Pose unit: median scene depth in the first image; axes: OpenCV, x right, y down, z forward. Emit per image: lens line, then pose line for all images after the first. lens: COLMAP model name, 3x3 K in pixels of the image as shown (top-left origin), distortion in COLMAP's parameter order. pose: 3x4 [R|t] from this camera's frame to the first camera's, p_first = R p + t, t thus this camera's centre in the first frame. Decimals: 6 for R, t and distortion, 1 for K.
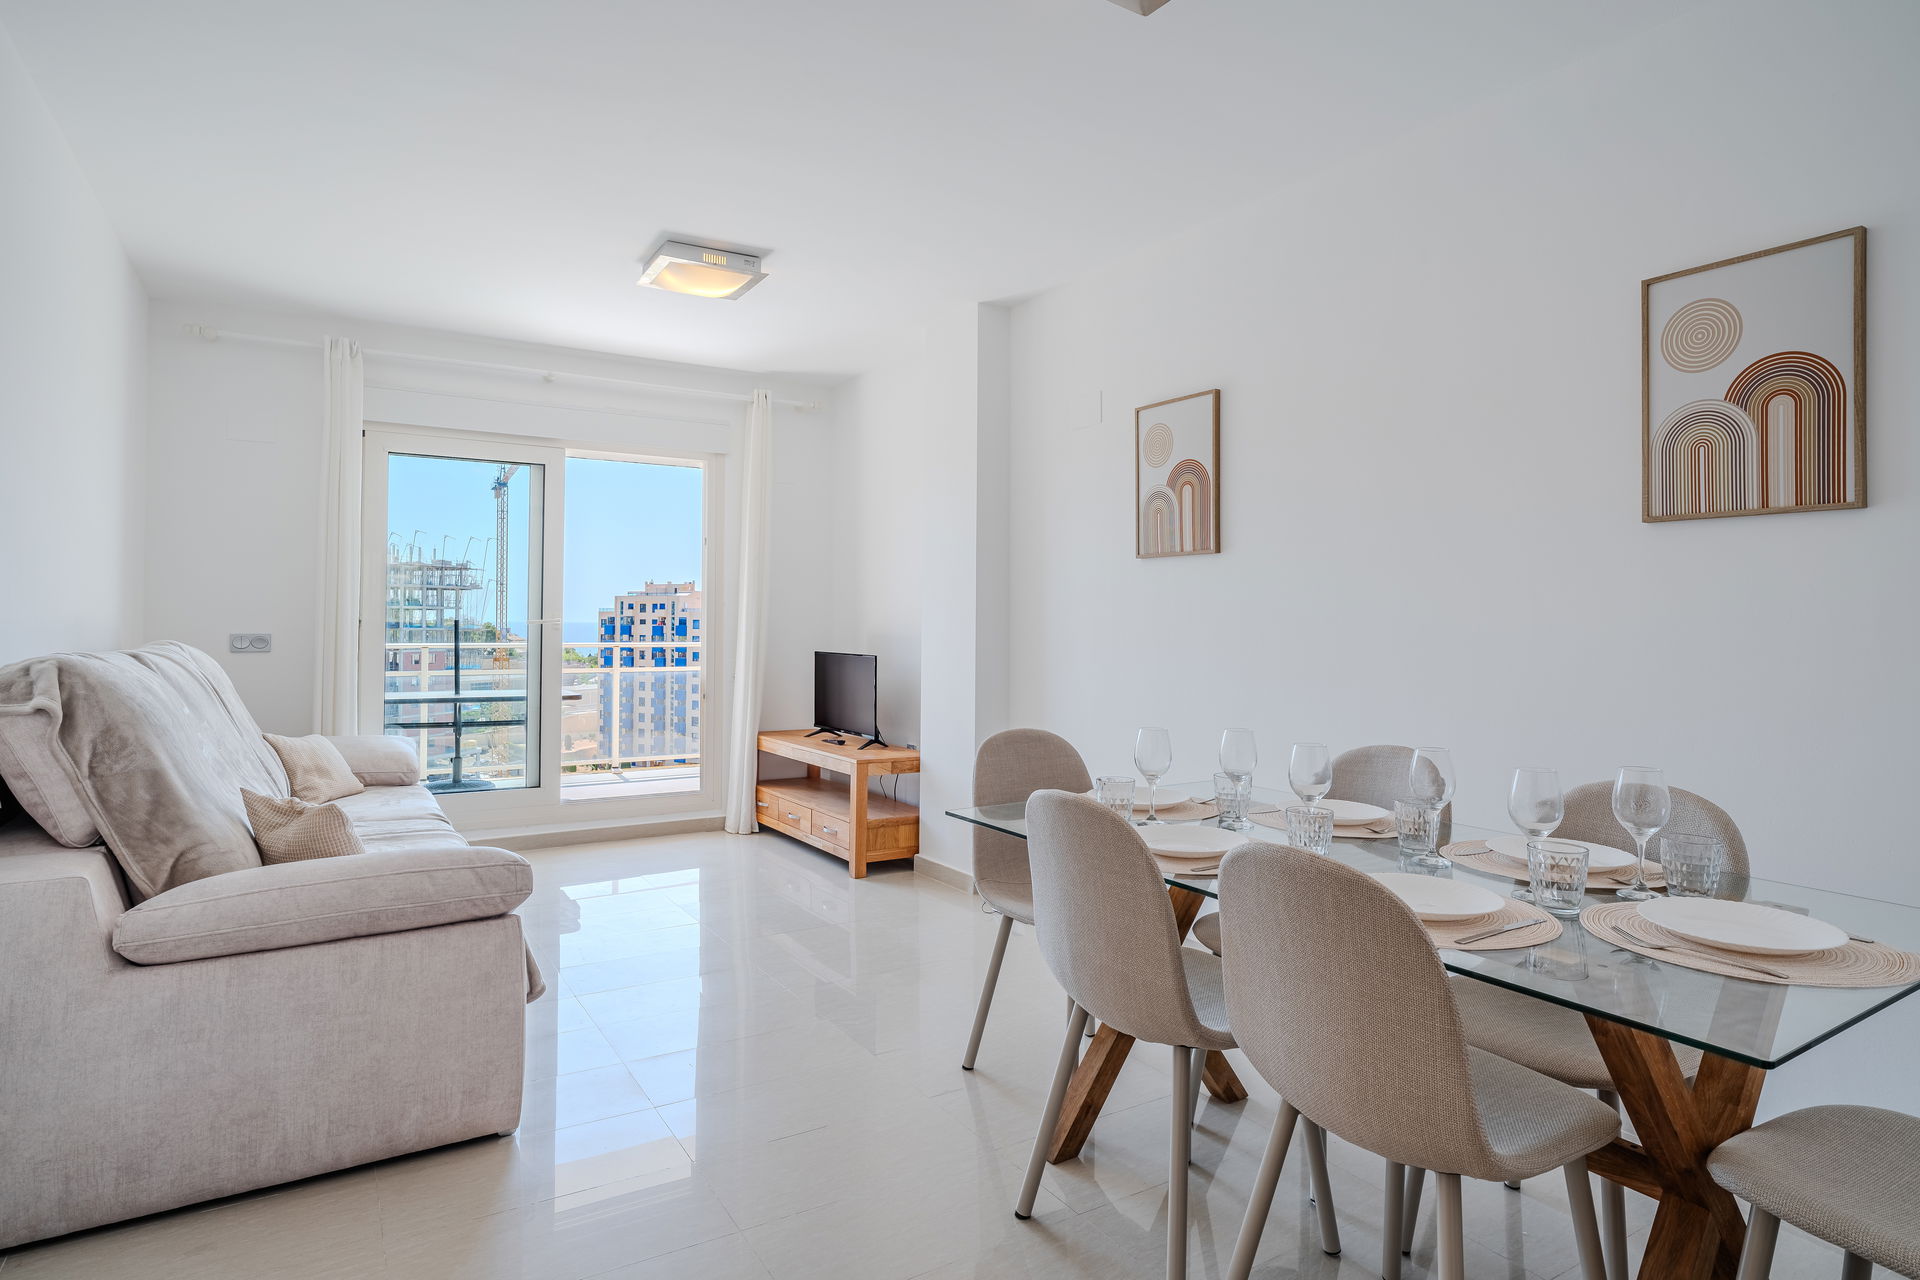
lens RADIAL K [[1039.5, 0, 945.7], [0, 1039.5, 606.3], [0, 0, 1]] dist [0.000317, 0.000367]
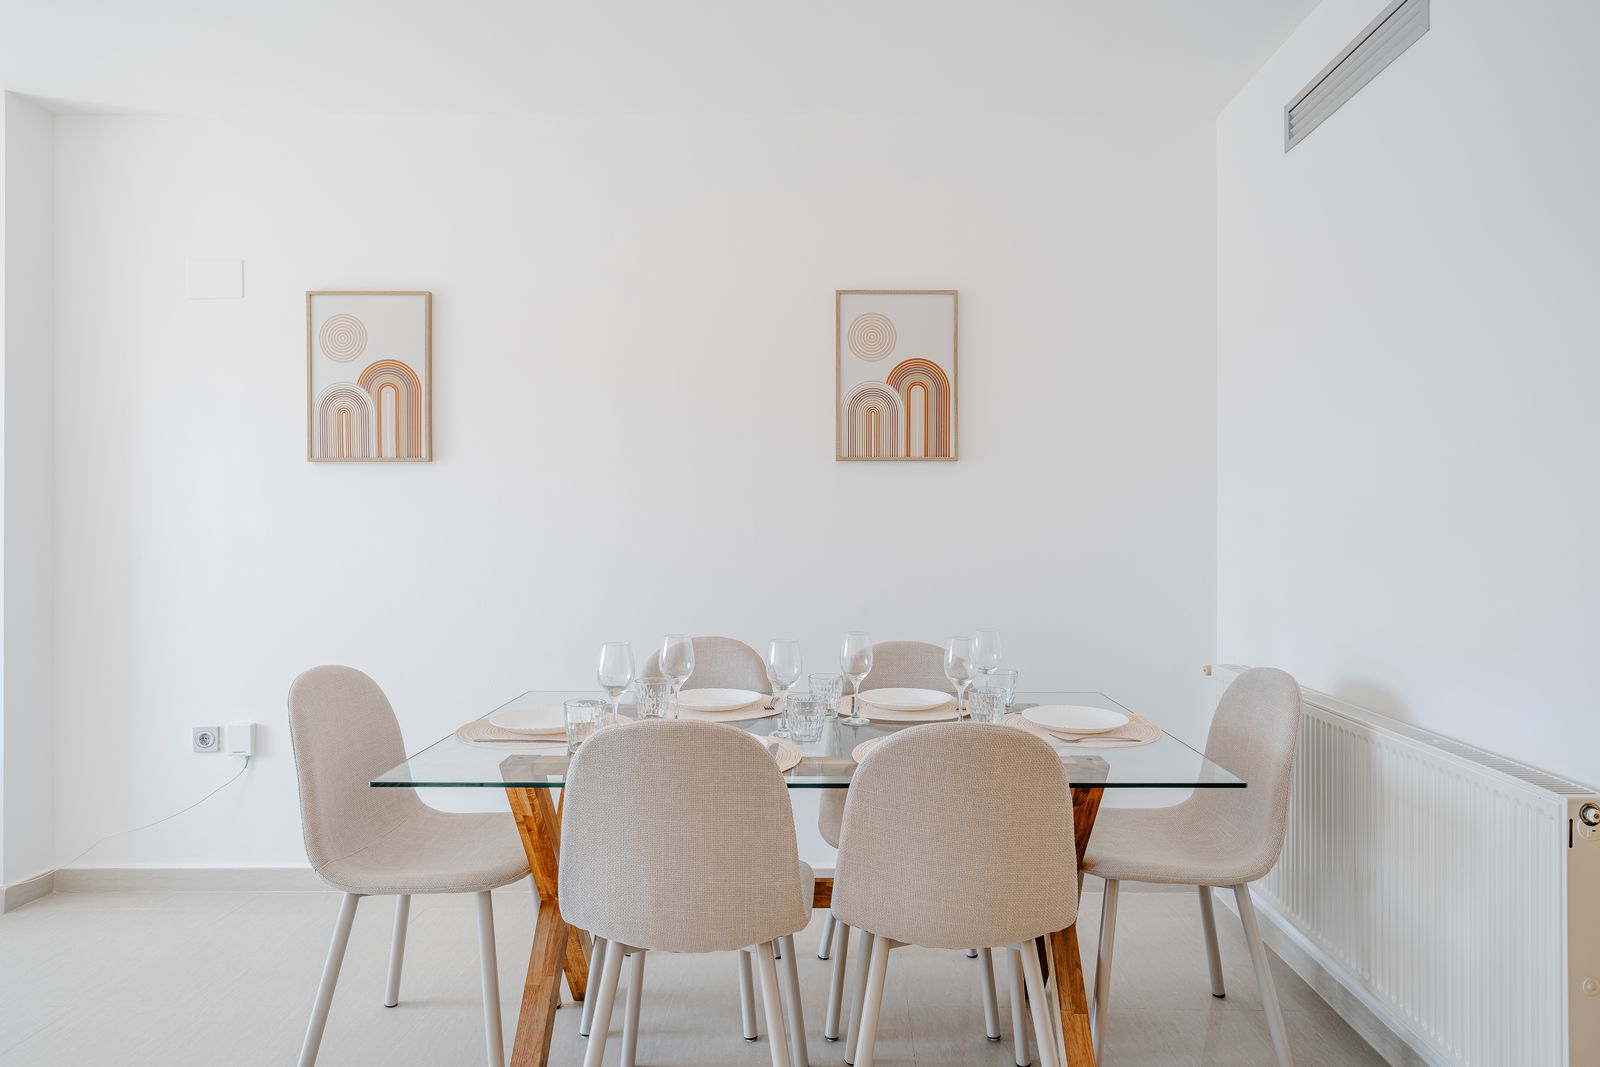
lens RADIAL K [[853.0, 0, 800.0], [0, 853.0, 533.5], [0, 0, 1]] dist [0.001373, 0.000466]
pose [[0.531514, 0.001483, 0.847048, -0.164501], [-0.007736, 0.999965, 0.003103, 0.007780], [-0.847014, -0.008202, 0.531507, 0.202020]]
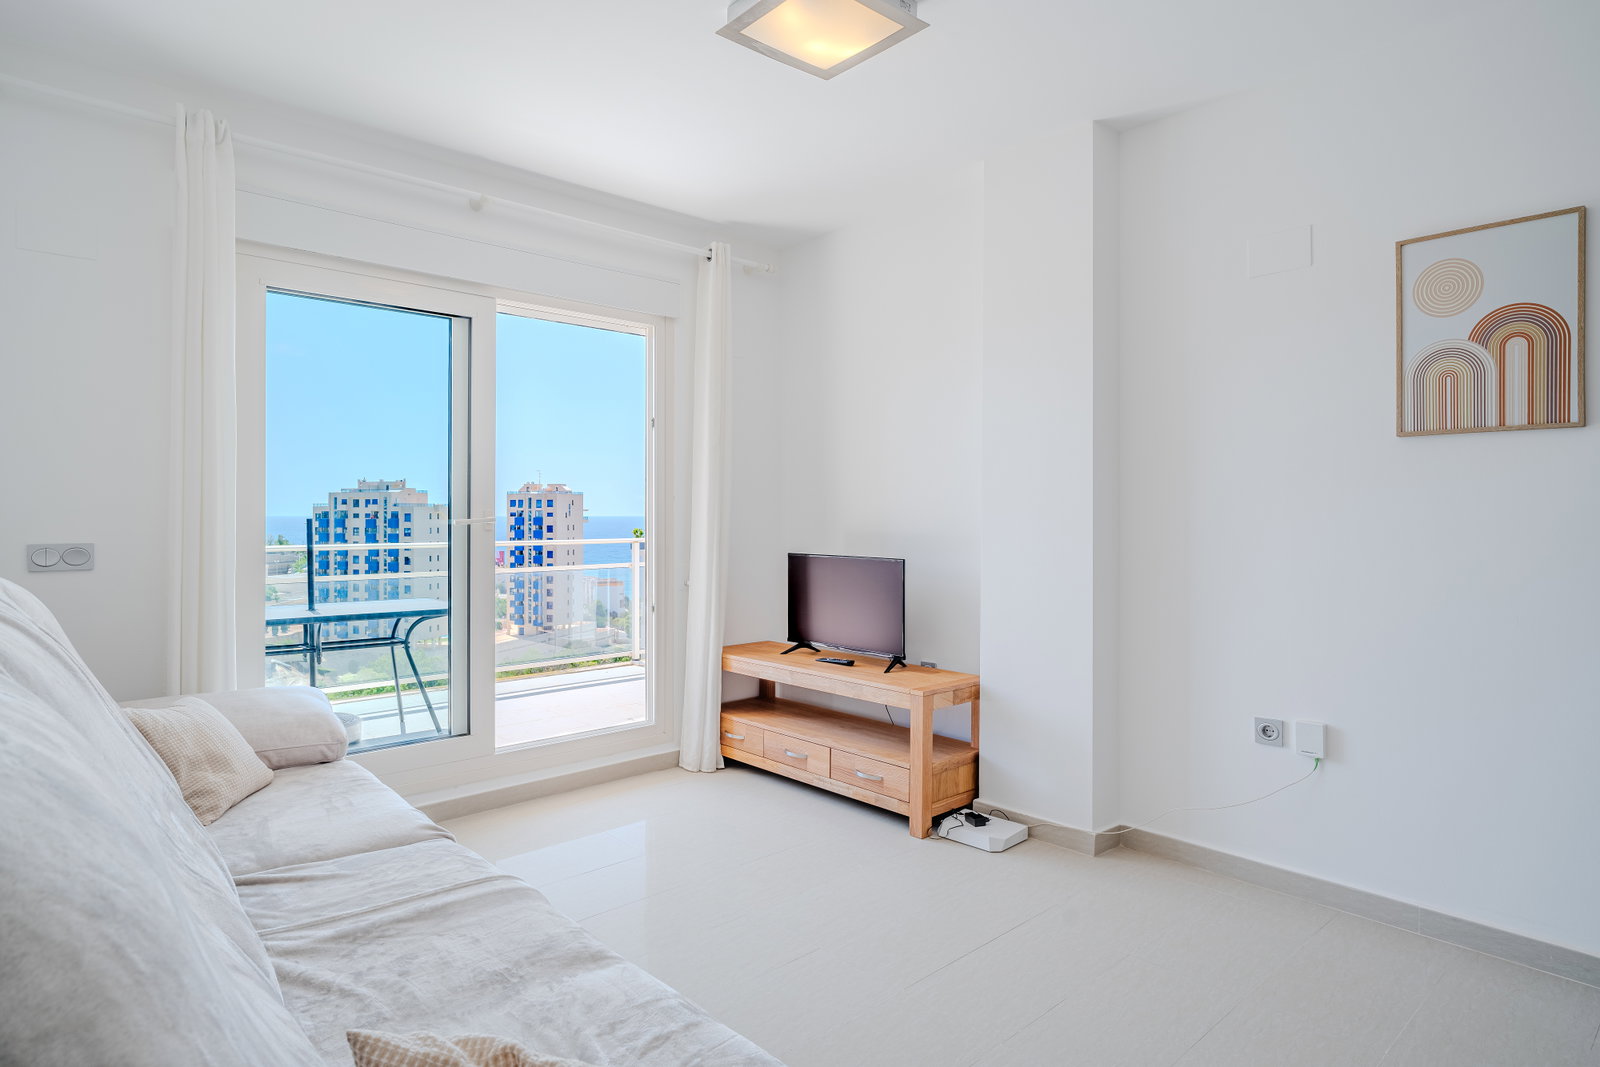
lens RADIAL K [[868.1, 0, 797.1], [0, 868.1, 515.4], [0, 0, 1]] dist [-0.001223, 0.000230]
pose [[0.982566, -0.006355, 0.185806, -0.294741], [0.003175, 0.999843, 0.017409, -0.000073], [-0.185888, -0.016516, 0.982432, 0.350263]]
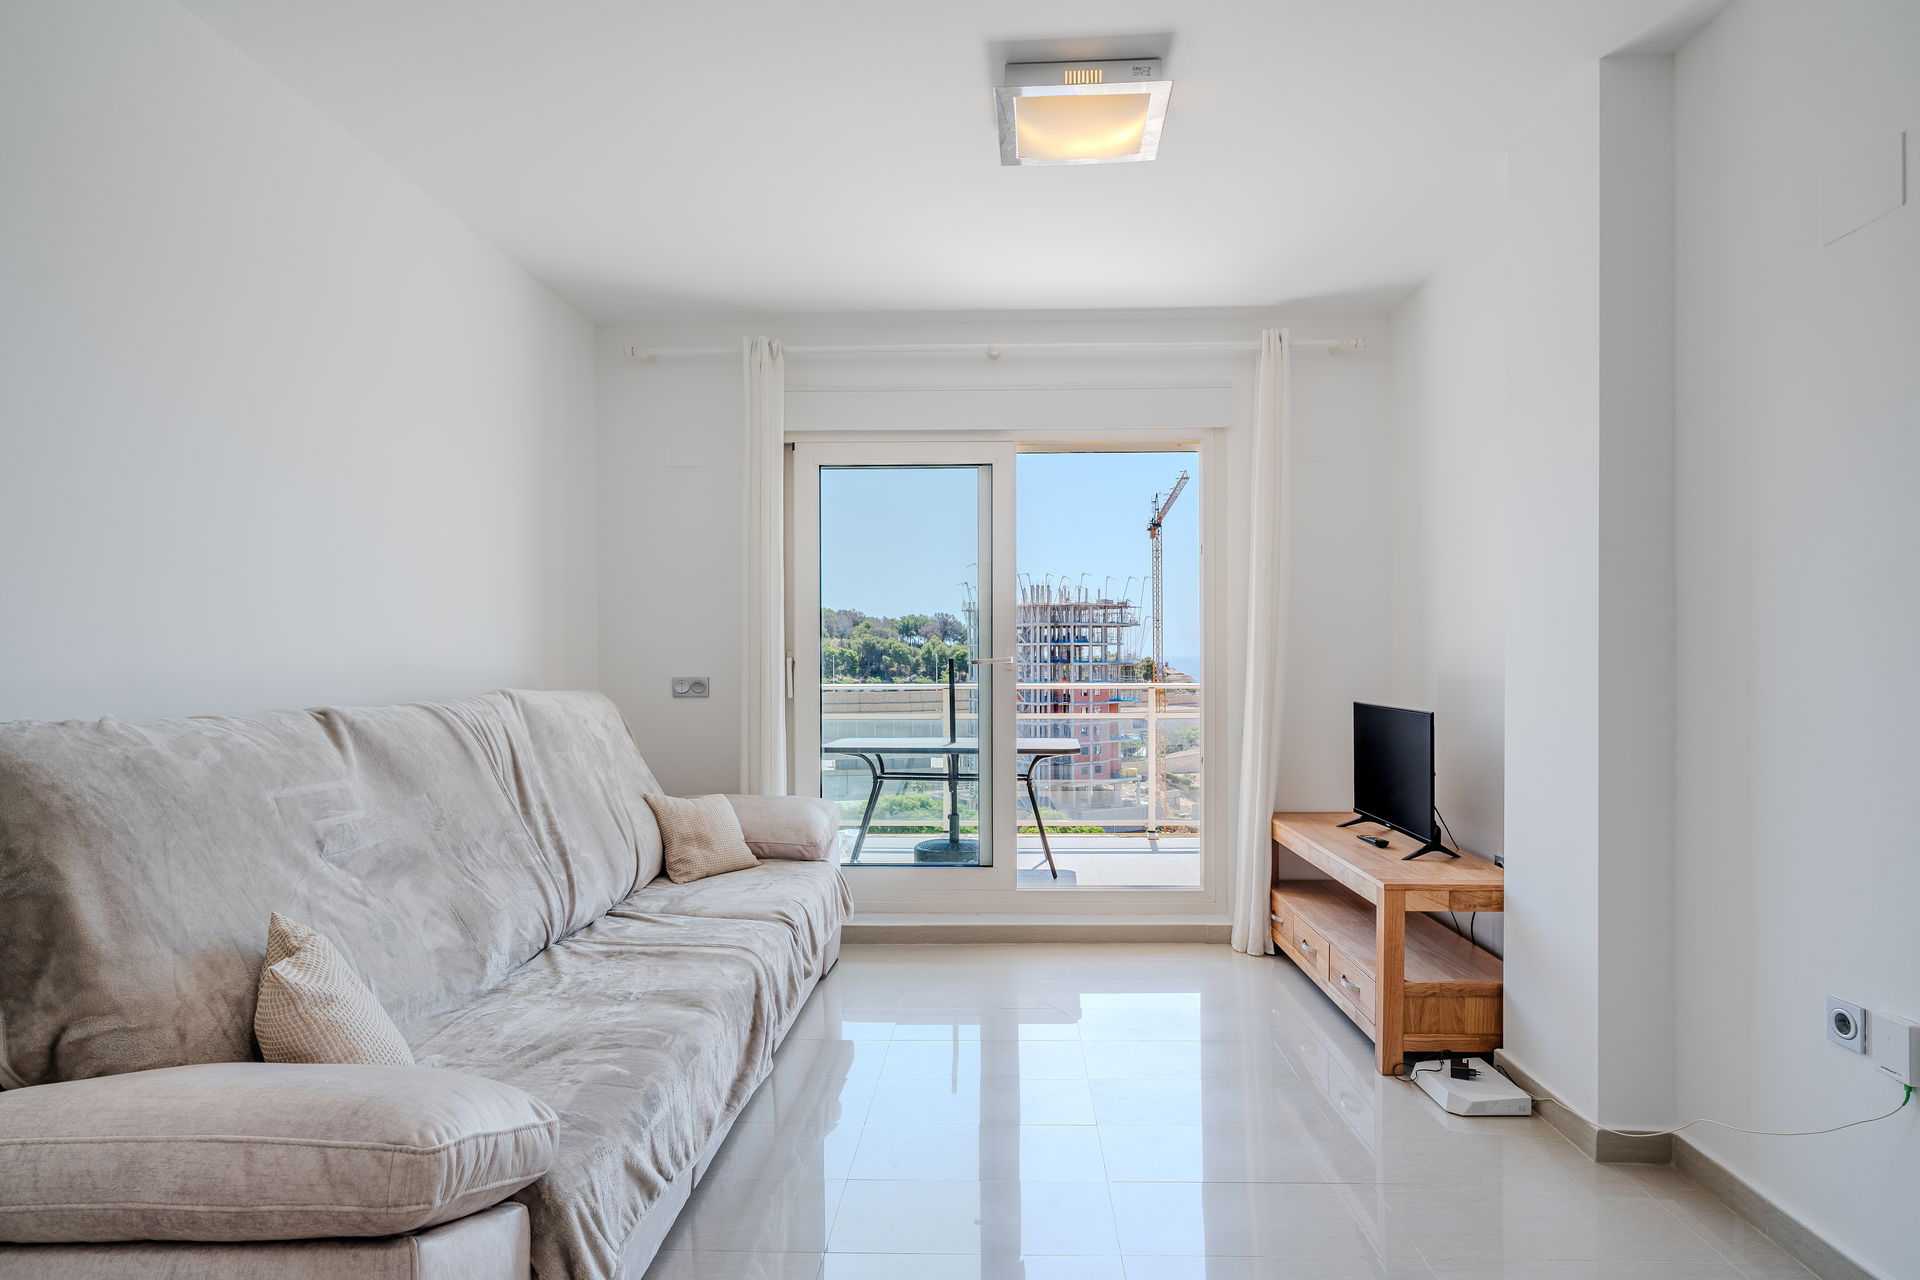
lens RADIAL K [[1061.5, 0, 981.6], [0, 1061.5, 667.2], [0, 0, 1]] dist [-0.001510, 0.001124]
pose [[0.841693, -0.003397, -0.539945, 0.052005], [0.017595, 0.999622, 0.021140, 0.002087], [0.539669, -0.027294, 0.841435, 0.335470]]
